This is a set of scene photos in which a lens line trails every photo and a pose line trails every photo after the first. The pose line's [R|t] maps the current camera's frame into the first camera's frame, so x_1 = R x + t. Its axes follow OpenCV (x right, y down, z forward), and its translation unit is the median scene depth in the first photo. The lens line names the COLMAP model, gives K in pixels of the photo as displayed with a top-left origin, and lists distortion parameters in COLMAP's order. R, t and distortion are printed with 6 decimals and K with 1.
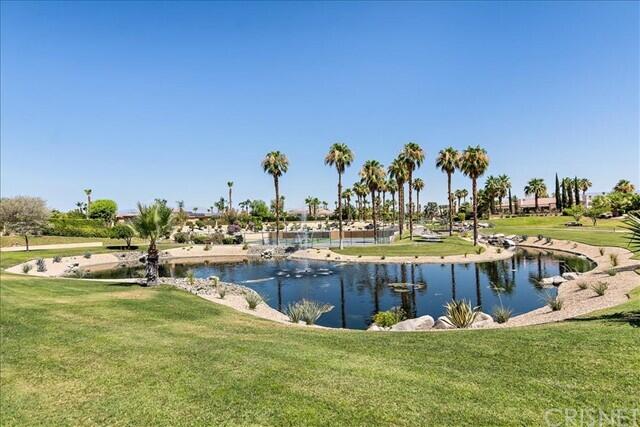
lens RADIAL K [[292.5, 0, 321.2], [0, 292.5, 213.6], [0, 0, 1]] dist [-0.002273, 0.000132]
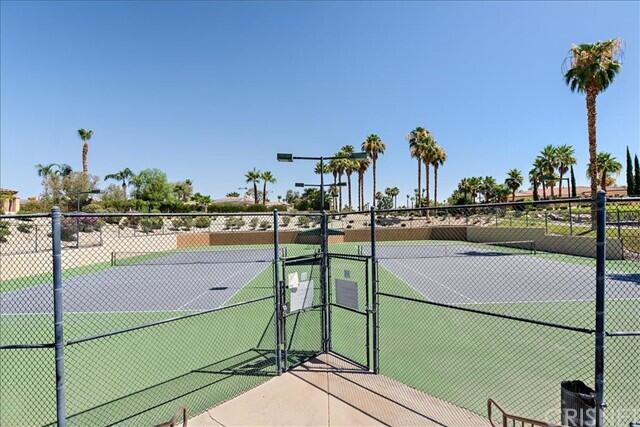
lens RADIAL K [[292.5, 0, 317.8], [0, 292.5, 214.0], [0, 0, 1]] dist [-0.002273, 0.000132]
pose [[0.945121, 0.013881, 0.326426, -0.108040], [-0.011396, 0.999890, -0.009524, 0.031608], [-0.326522, 0.005282, 0.945175, 0.438384]]
